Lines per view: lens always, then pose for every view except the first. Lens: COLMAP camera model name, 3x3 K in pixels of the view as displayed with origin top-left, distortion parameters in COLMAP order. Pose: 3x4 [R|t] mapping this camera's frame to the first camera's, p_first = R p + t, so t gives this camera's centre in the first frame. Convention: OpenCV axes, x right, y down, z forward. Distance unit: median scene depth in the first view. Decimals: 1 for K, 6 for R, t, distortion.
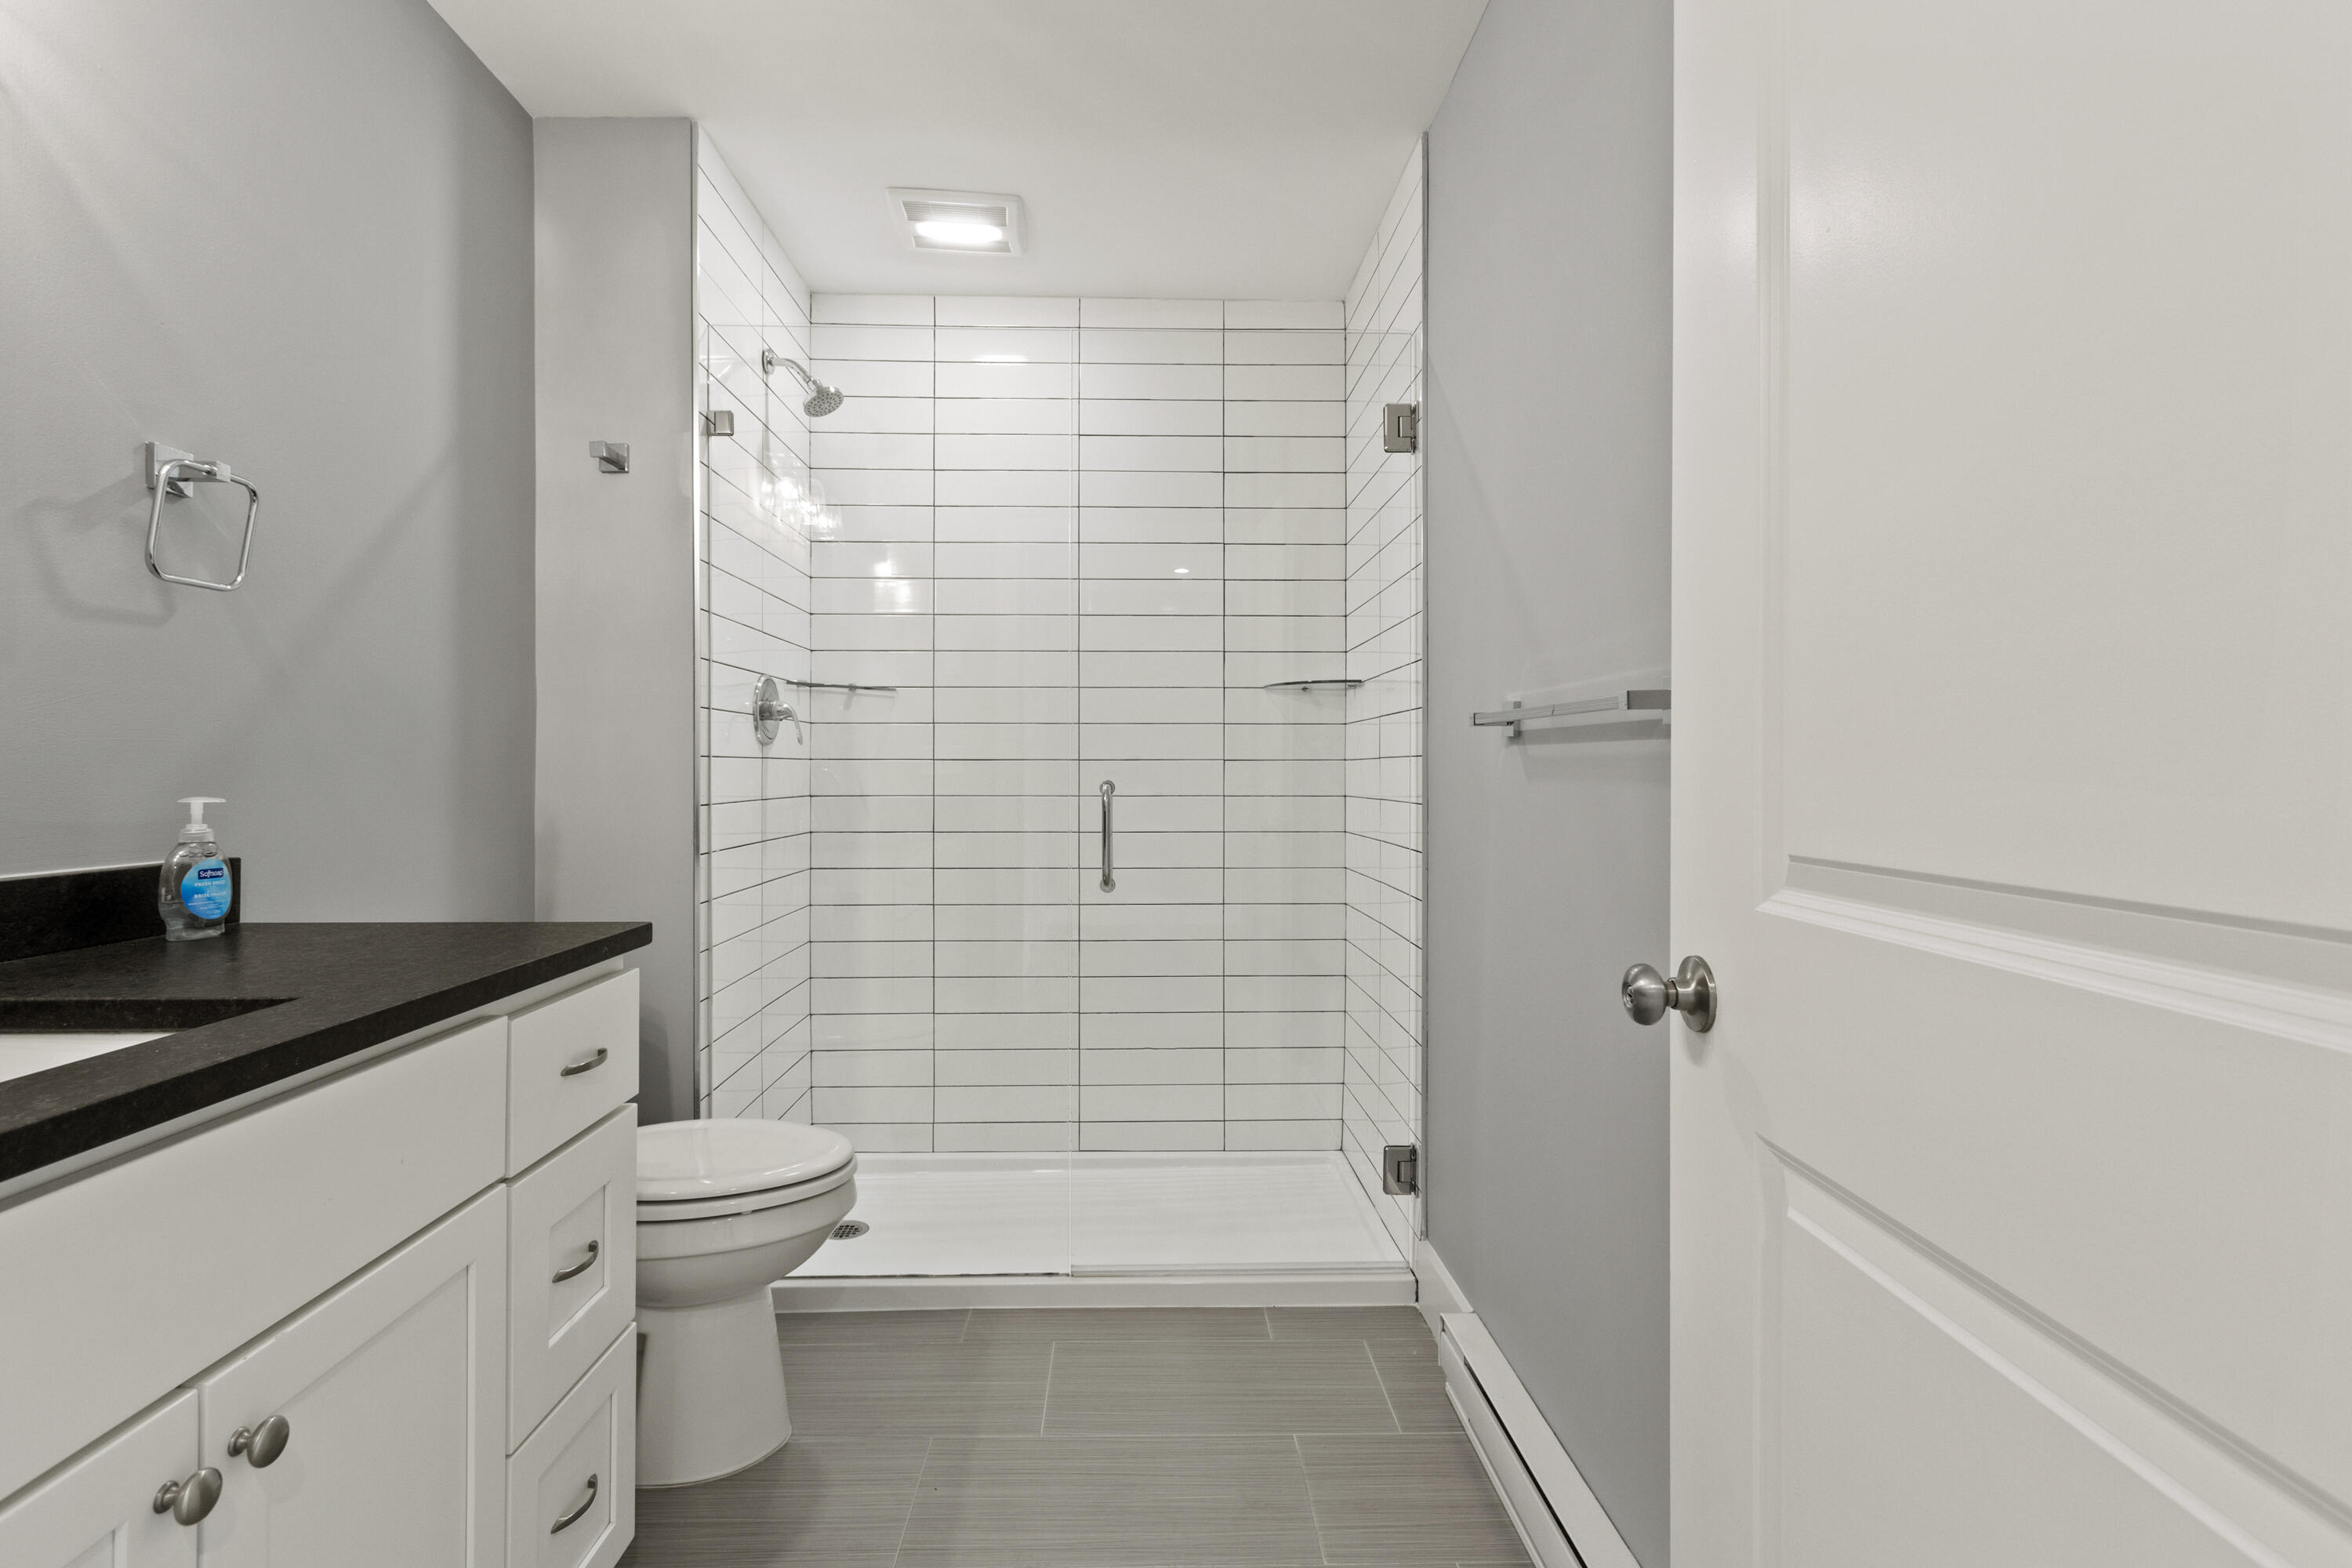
lens RADIAL K [[1107.0, 0, 1176.0], [0, 1107.0, 784.0], [0, 0, 1]] dist [0.003355, -0.001006]
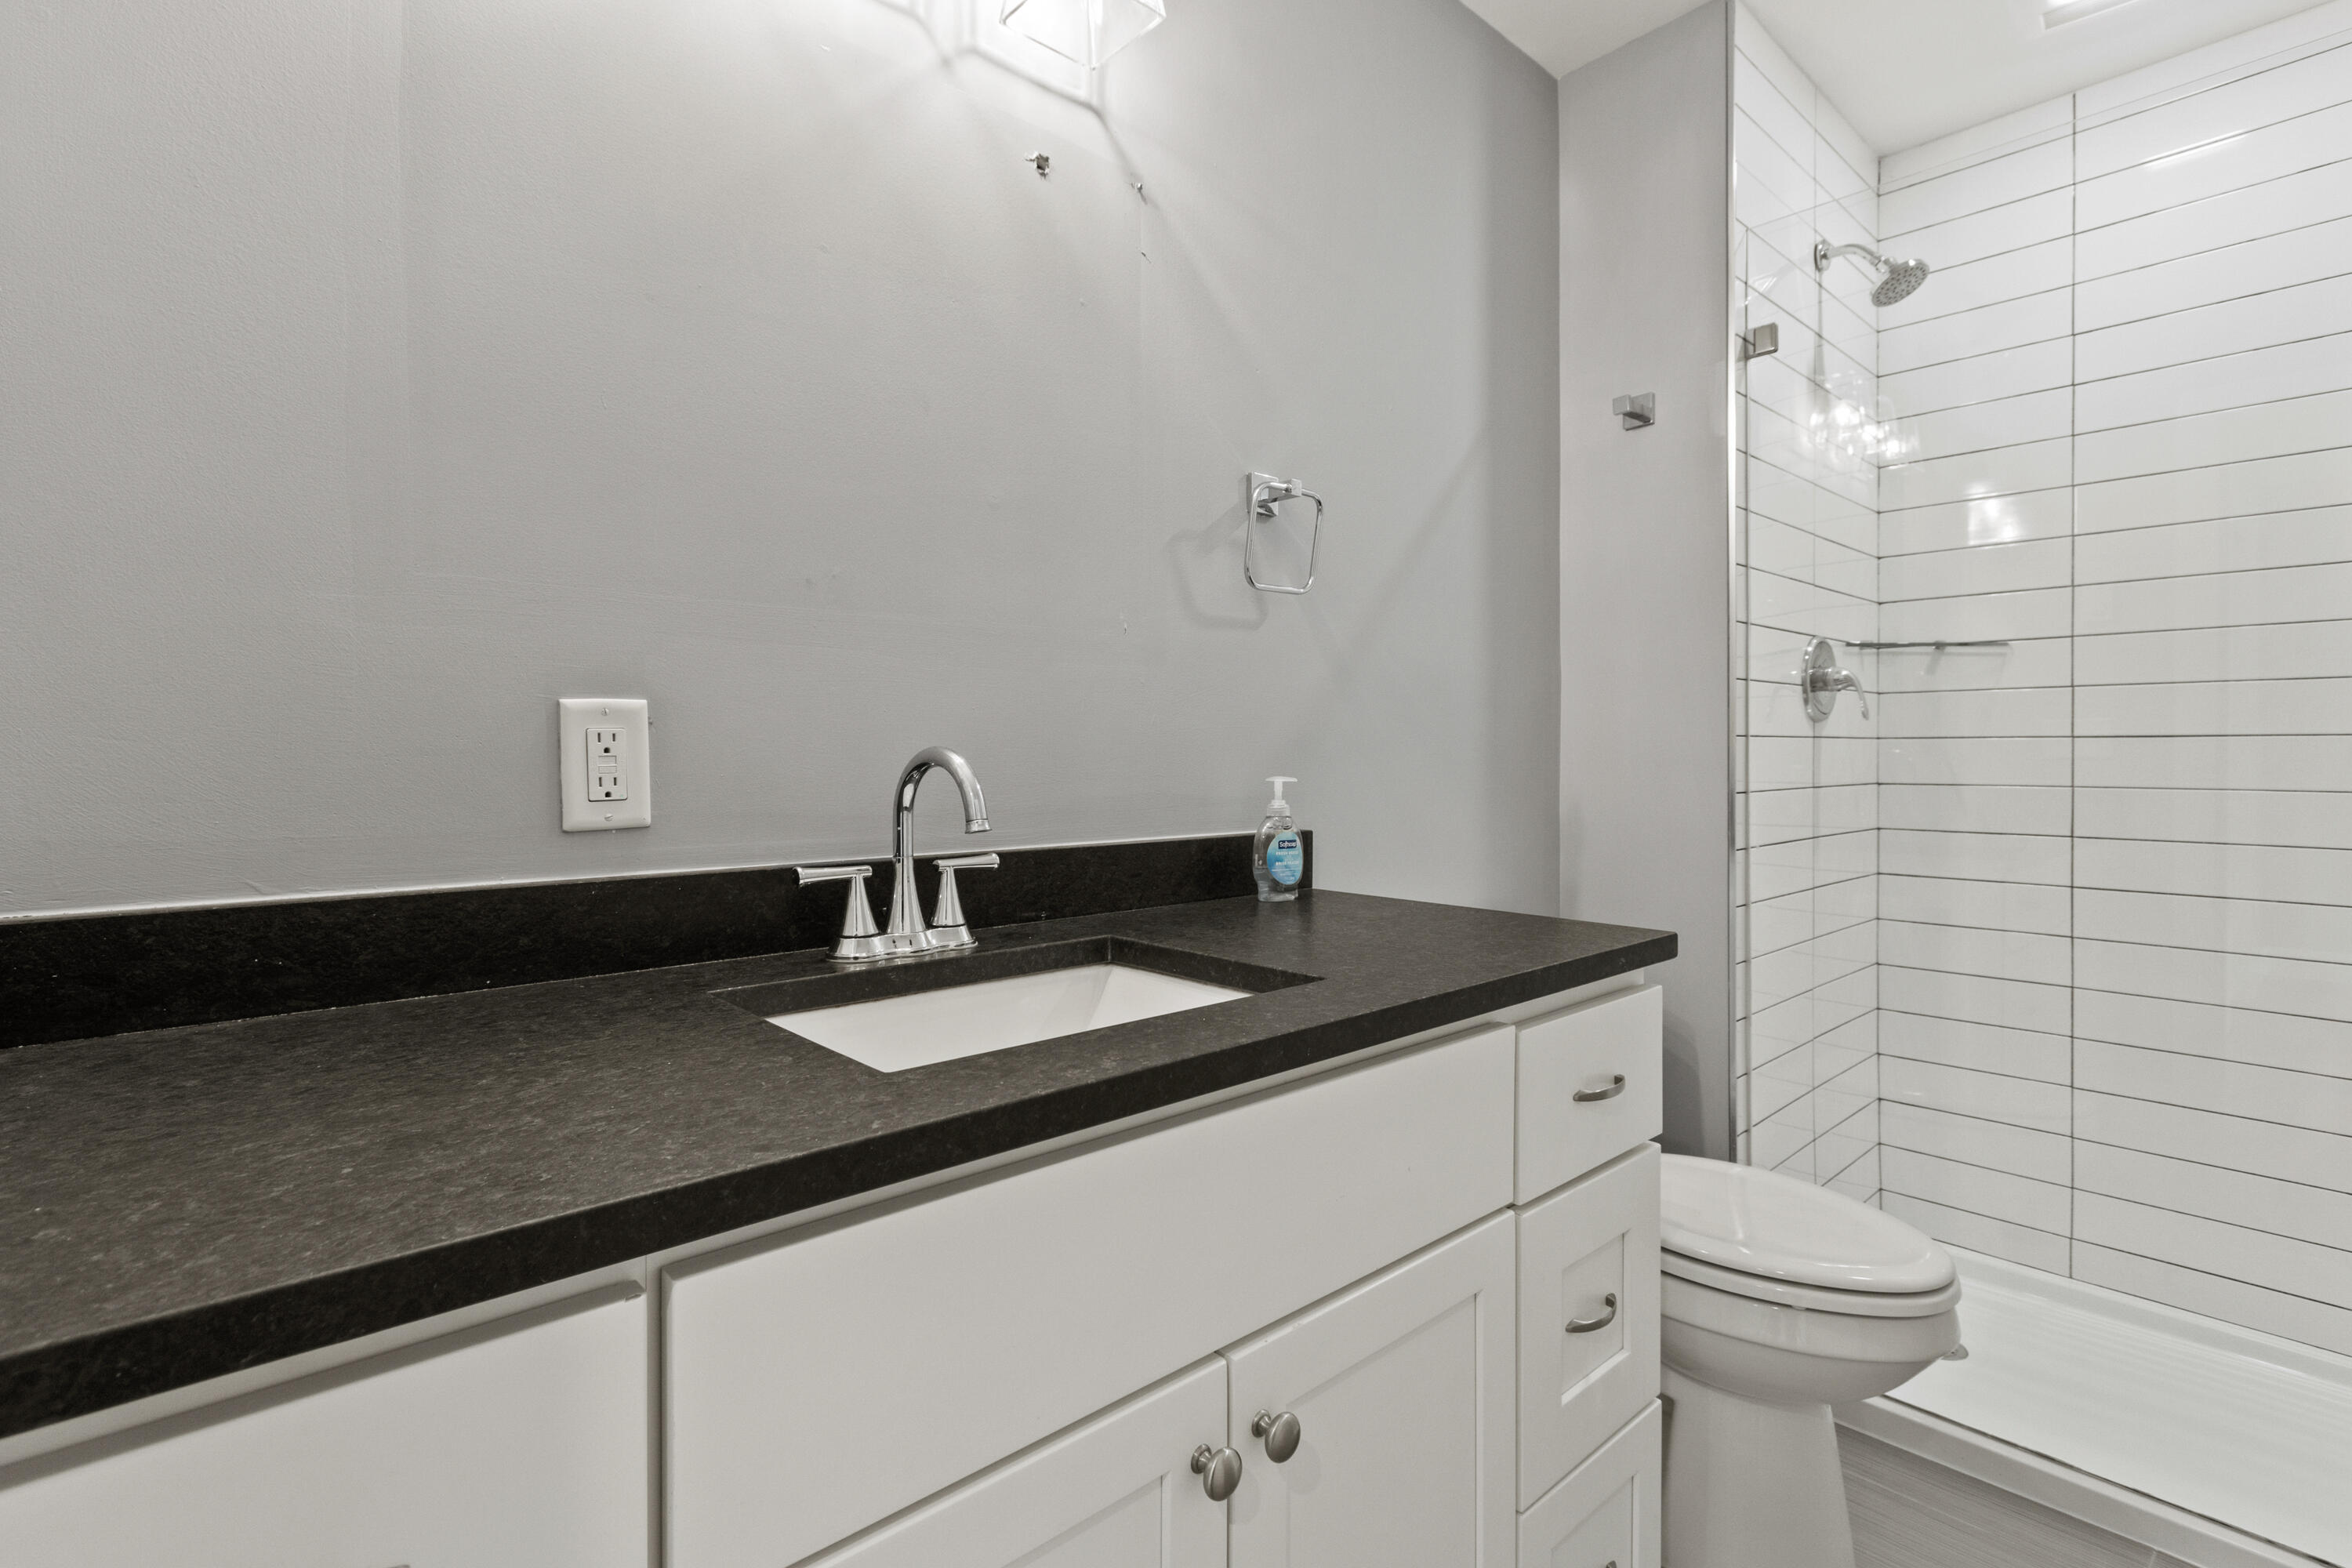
lens RADIAL K [[1106.5, 0, 1156.3], [0, 1106.5, 742.3], [0, 0, 1]] dist [0.004663, 0.000856]
pose [[0.631912, -0.008139, -0.774998, -0.059496], [-0.008359, 0.999815, -0.017316, -0.001834], [0.774995, 0.017420, 0.631727, 0.135642]]
